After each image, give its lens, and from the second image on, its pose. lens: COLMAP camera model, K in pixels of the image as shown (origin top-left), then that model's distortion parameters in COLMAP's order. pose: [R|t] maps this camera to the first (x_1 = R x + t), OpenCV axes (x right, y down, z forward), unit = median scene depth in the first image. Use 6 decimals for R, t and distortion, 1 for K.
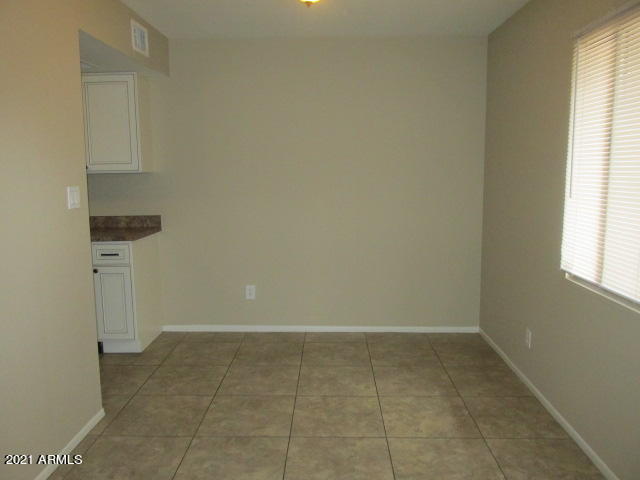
lens RADIAL K [[534.9, 0, 319.1], [0, 534.9, 240.4], [0, 0, 1]] dist [-0.039296, 0.035392]
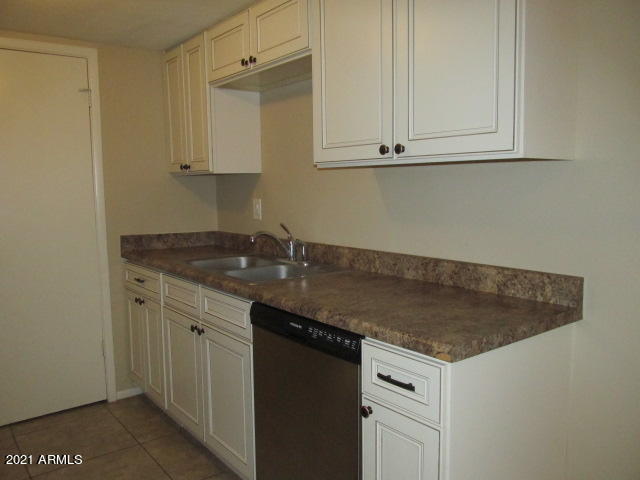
lens RADIAL K [[534.9, 0, 318.8], [0, 534.9, 239.4], [0, 0, 1]] dist [-0.039296, 0.035392]
pose [[0.619582, 0.092982, -0.779405, -0.130376], [-0.095804, 0.994493, 0.042484, -0.071311], [0.779063, 0.048348, 0.625078, 0.635530]]
